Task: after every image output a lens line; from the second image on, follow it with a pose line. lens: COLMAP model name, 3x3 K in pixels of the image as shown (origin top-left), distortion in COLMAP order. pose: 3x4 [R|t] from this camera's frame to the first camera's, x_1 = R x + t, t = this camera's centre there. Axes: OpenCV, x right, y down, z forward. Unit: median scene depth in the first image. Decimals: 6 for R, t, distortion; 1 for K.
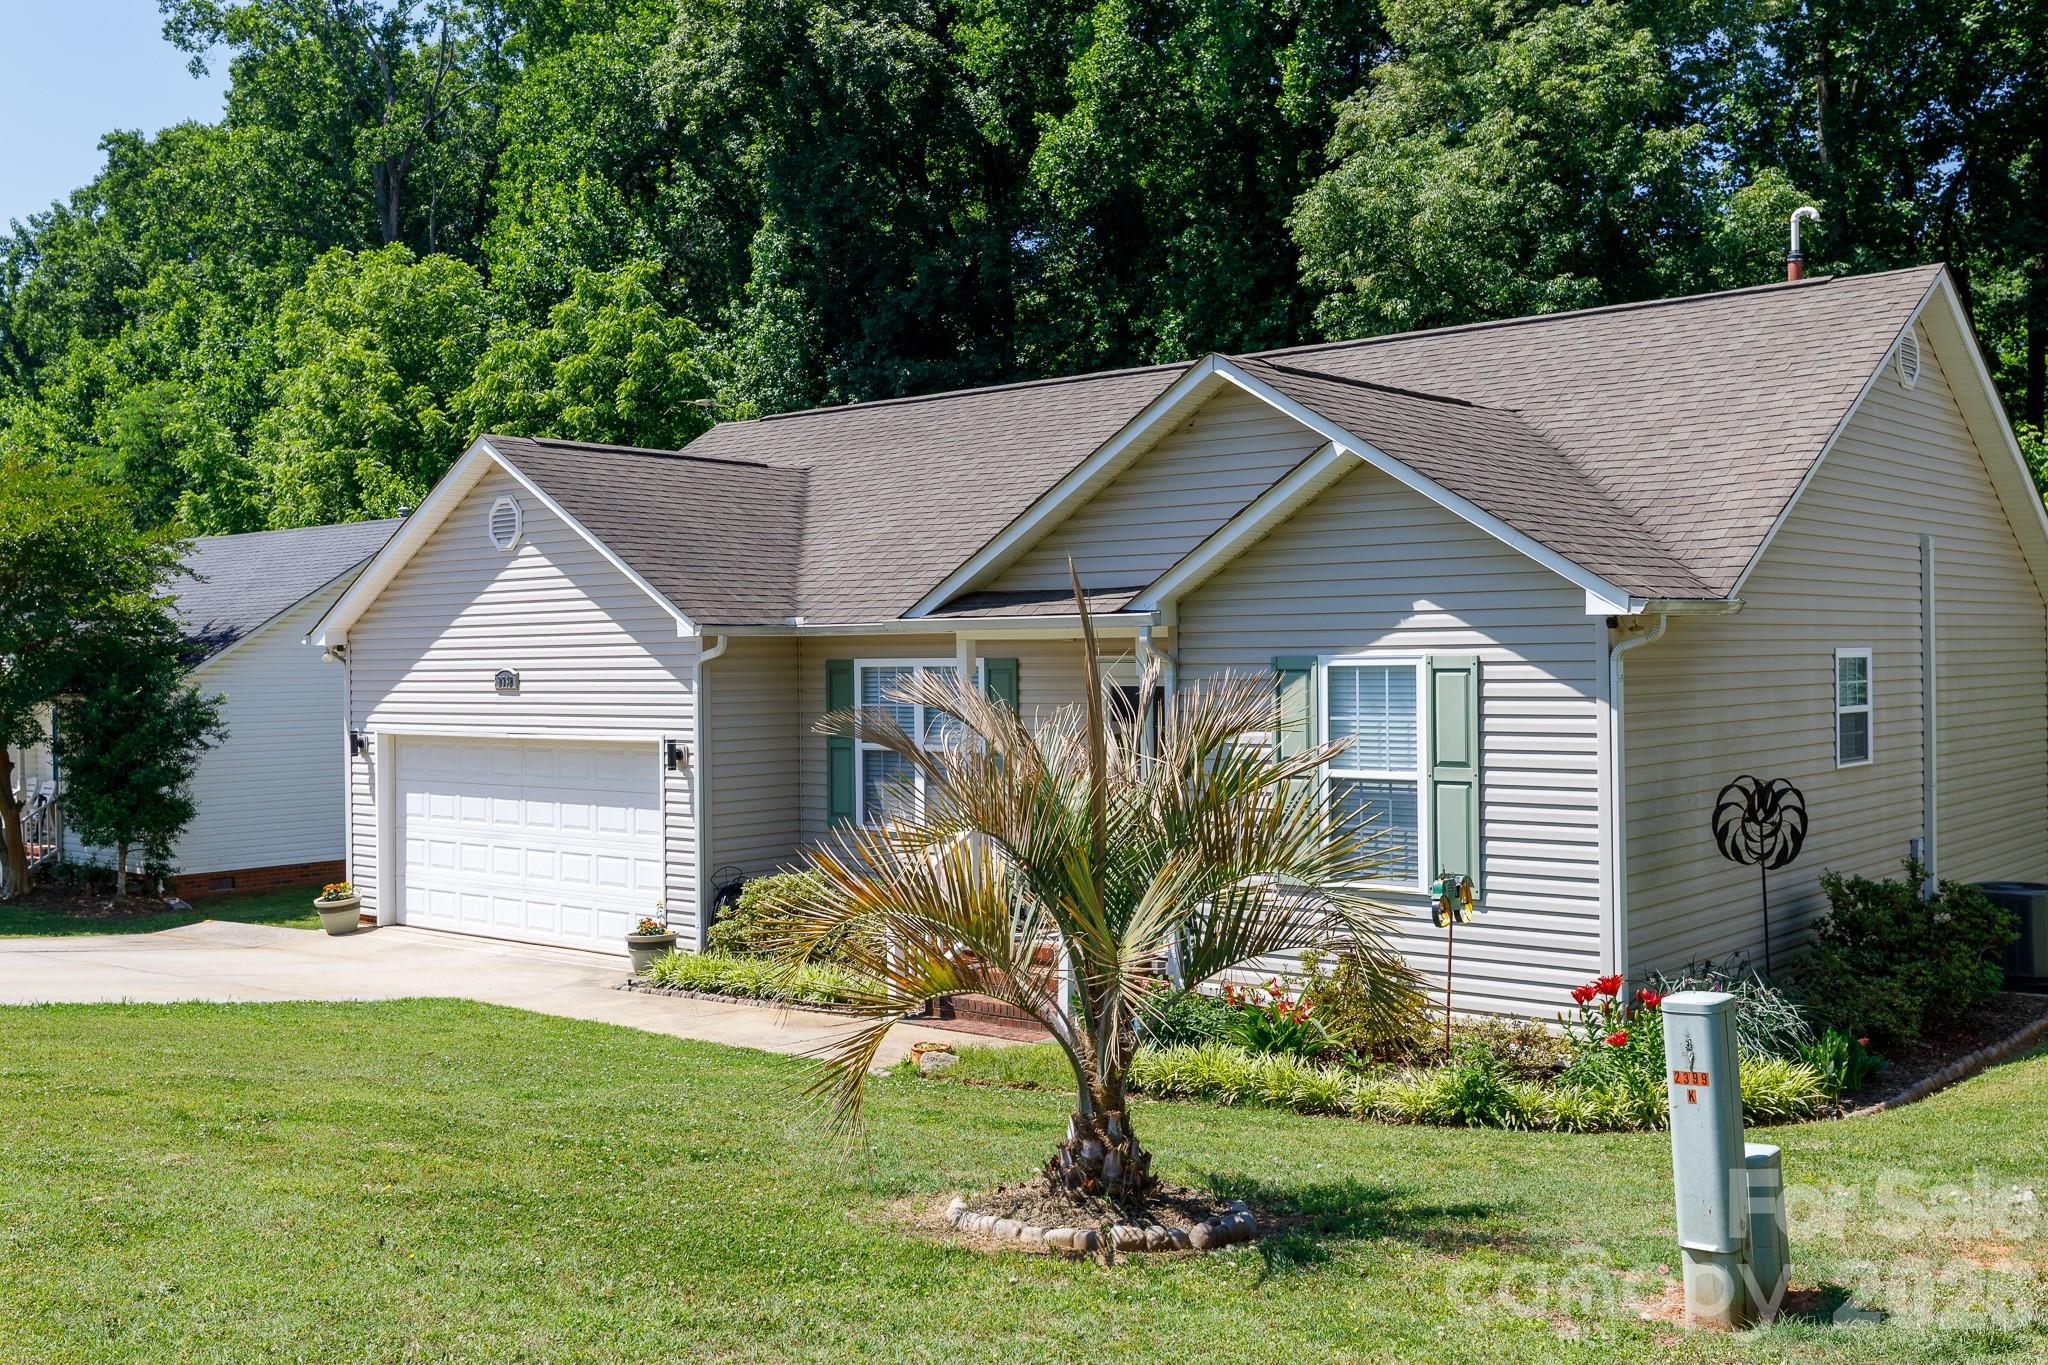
lens RADIAL K [[1977.8, 0, 1053.4], [0, 1977.8, 679.9], [0, 0, 1]] dist [0.005392, 0.000000]
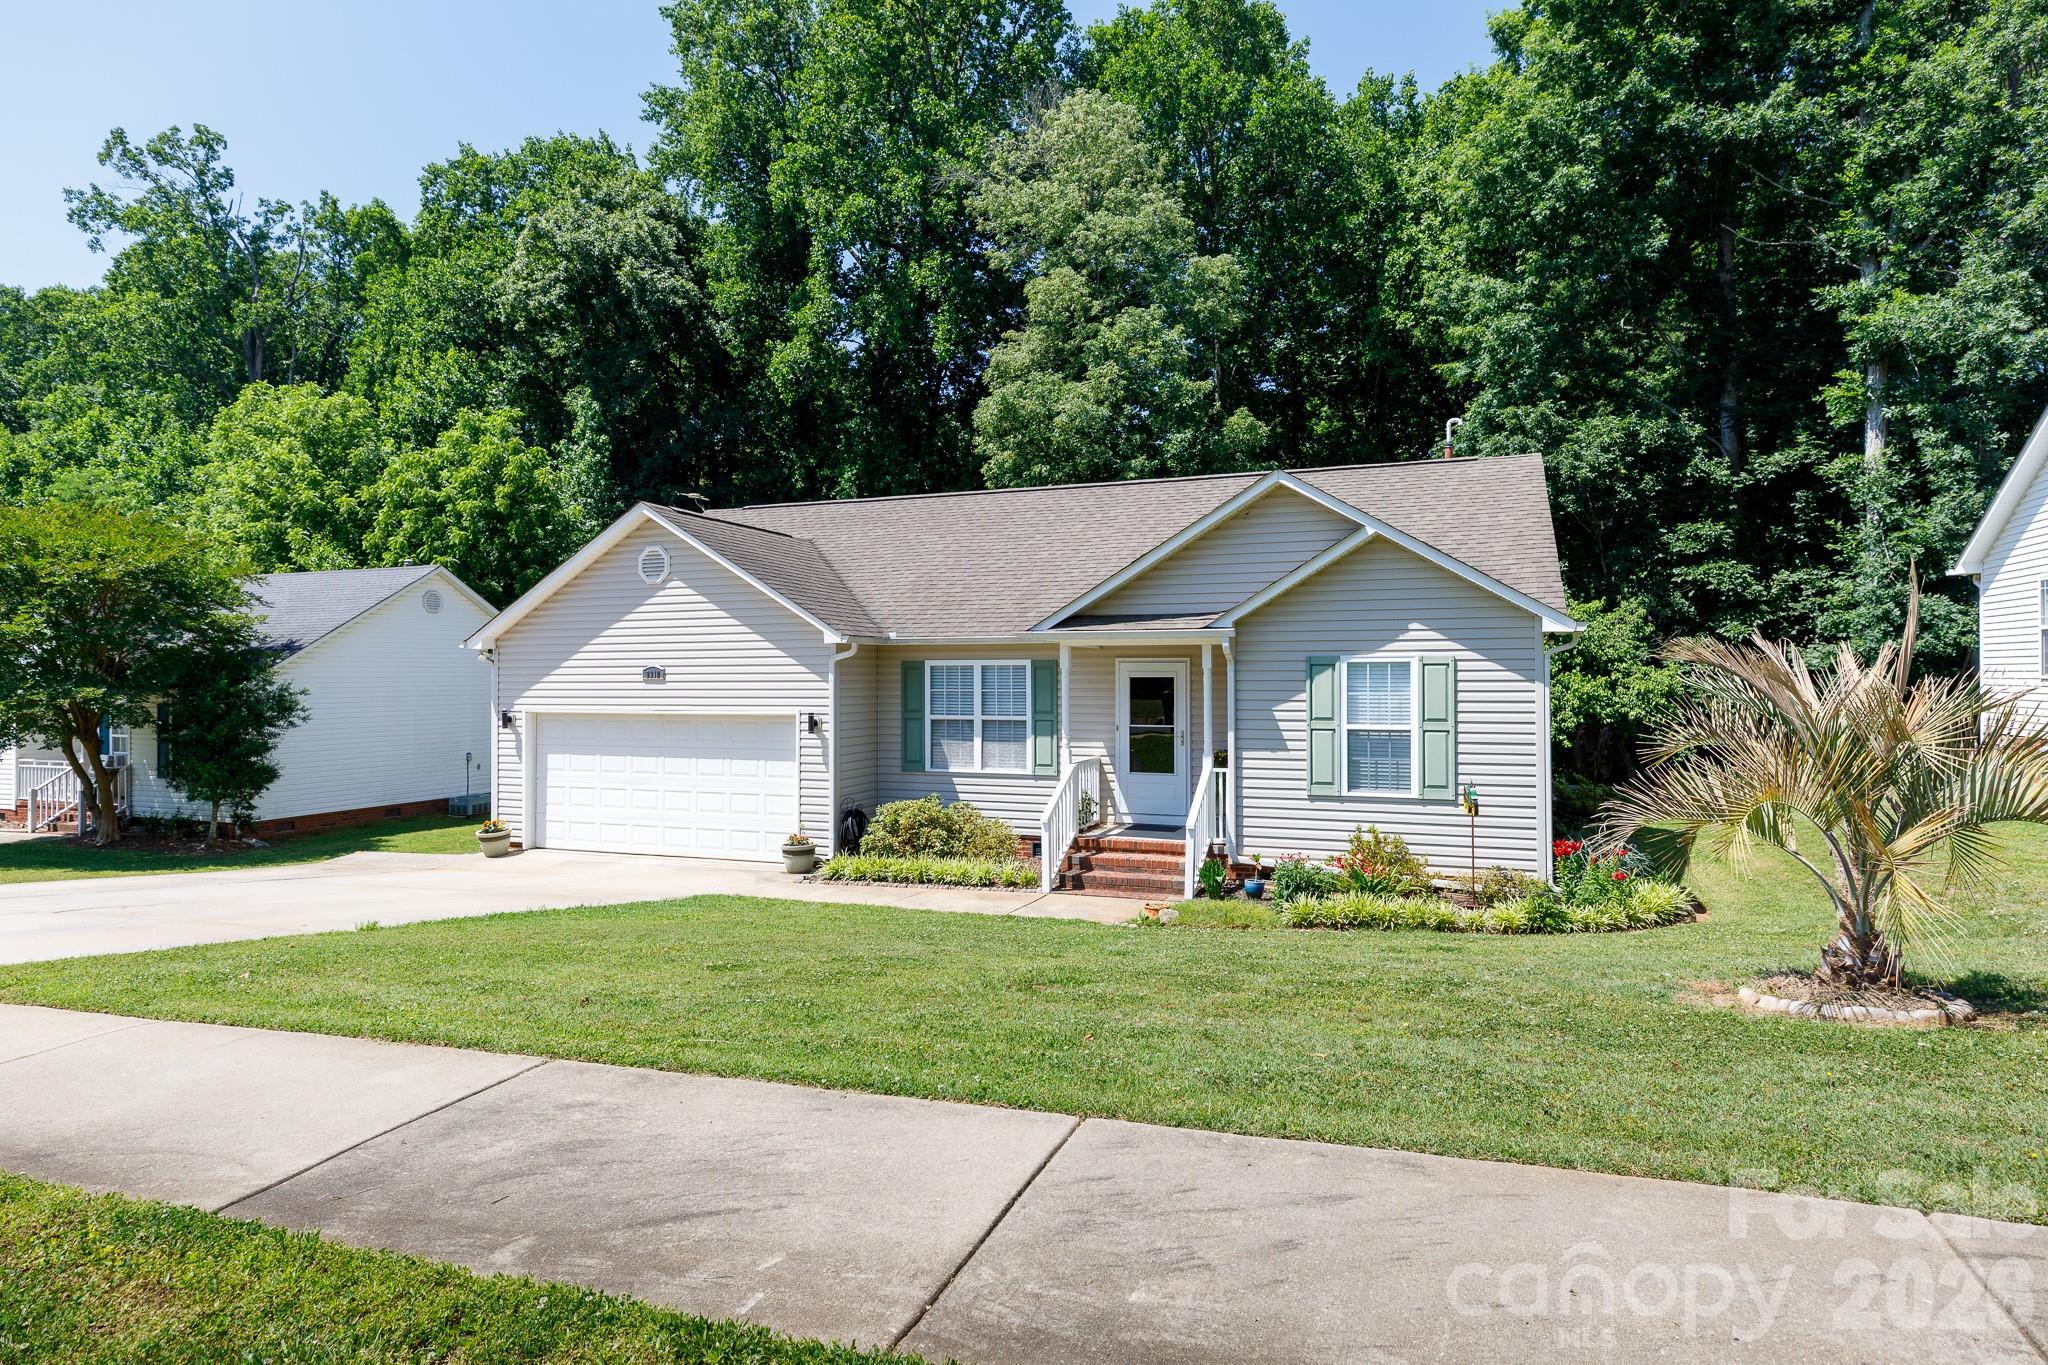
lens RADIAL K [[1112.3, 0, 1045.5], [0, 1112.3, 689.7], [0, 0, 1]] dist [0.006730, -0.003034]
pose [[0.940735, 0.002210, 0.339136, -0.260879], [-0.002090, 0.999998, -0.000719, 0.010821], [-0.339137, -0.000033, 0.940737, 0.129296]]
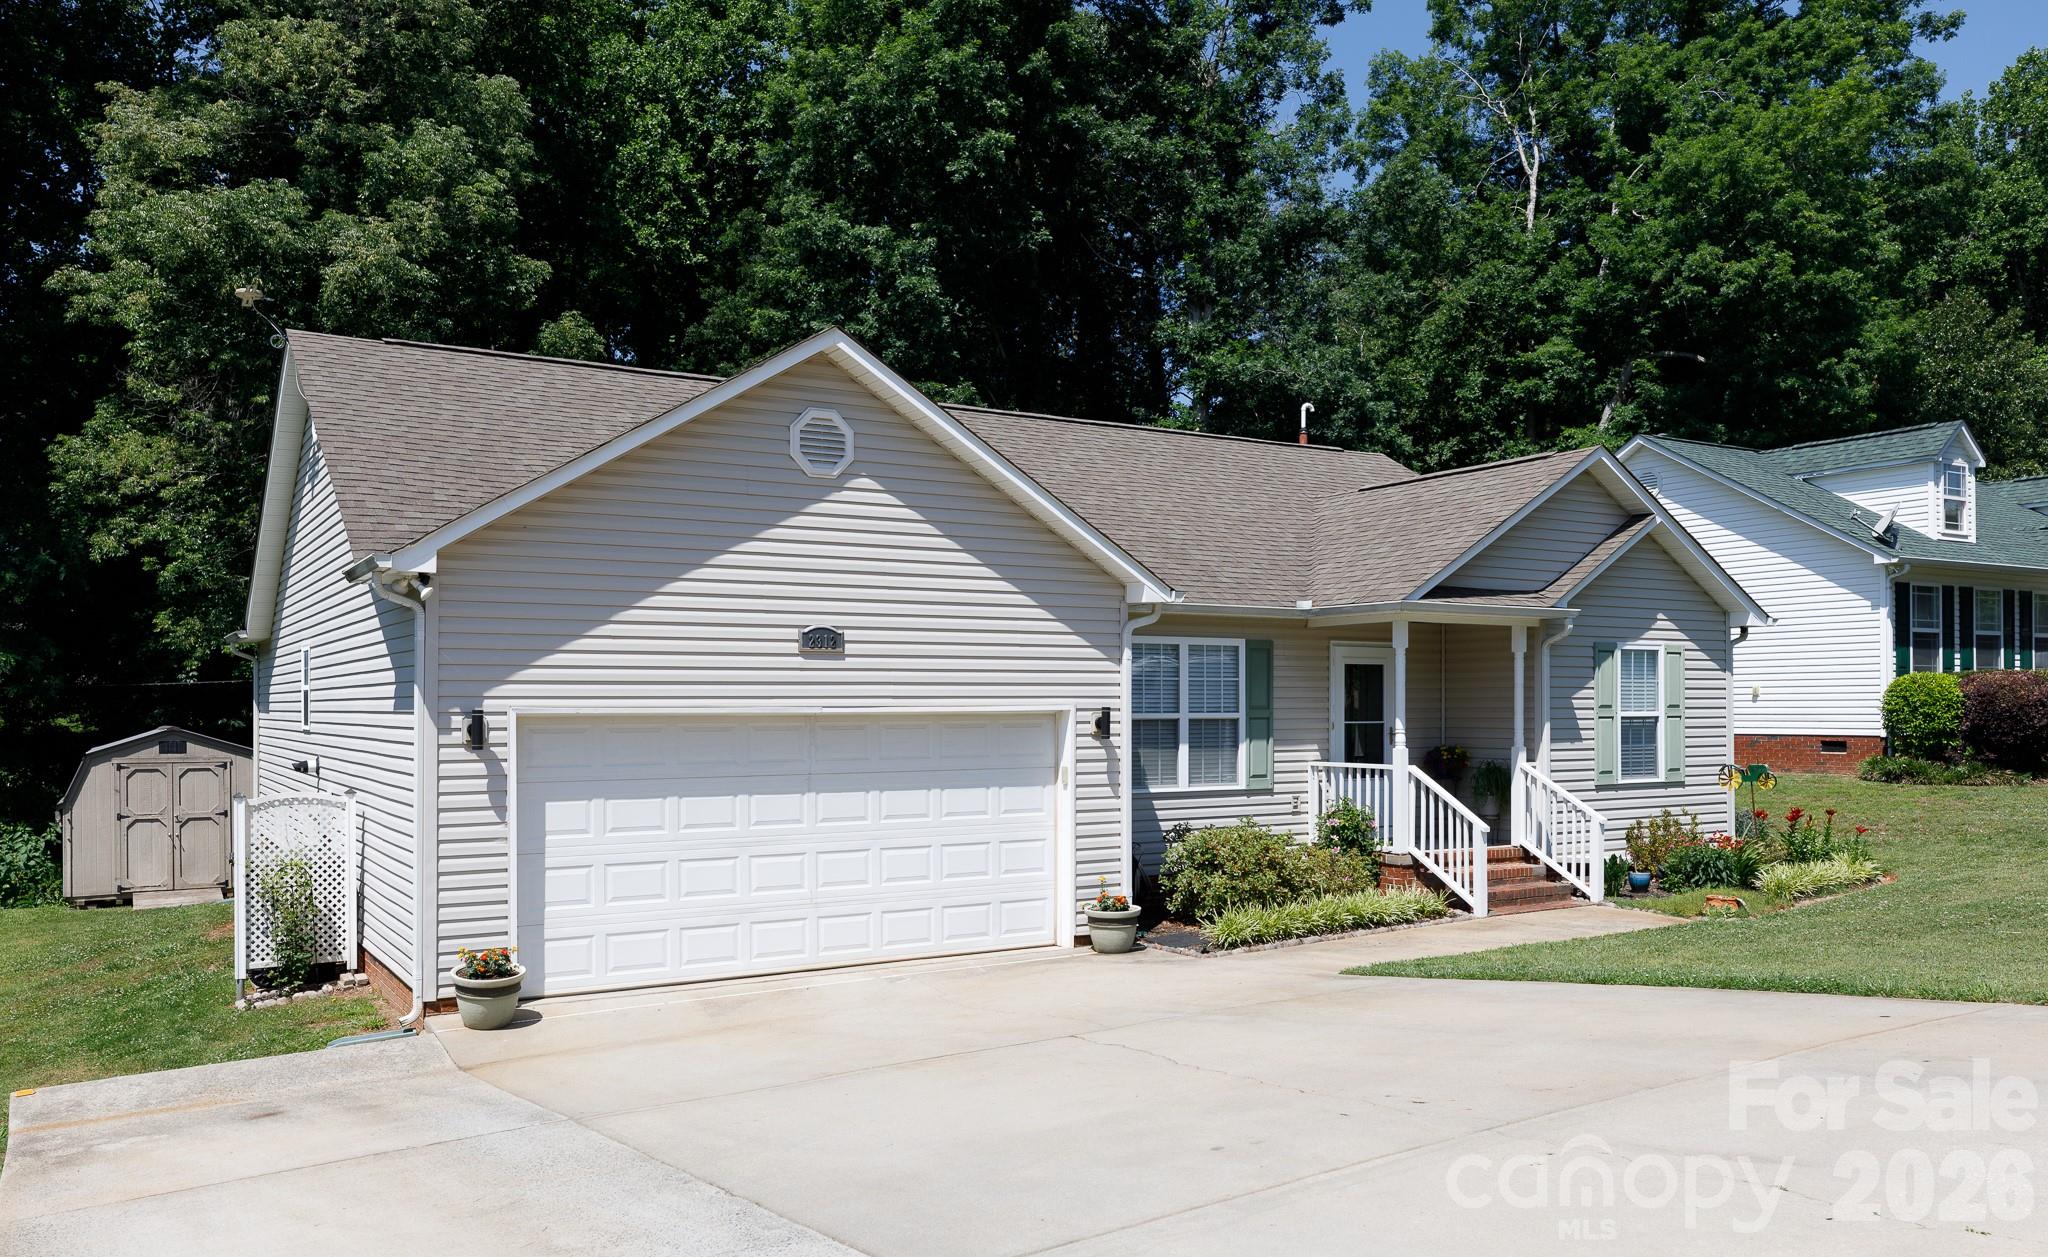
lens RADIAL K [[1479.5, 0, 967.2], [0, 1479.5, 711.6], [0, 0, 1]] dist [0.002203, 0.004176]
pose [[0.334552, 0.007705, 0.942346, -0.753951], [0.011420, 0.999860, -0.012229, 0.033856], [-0.942308, 0.014853, 0.334417, 0.688997]]
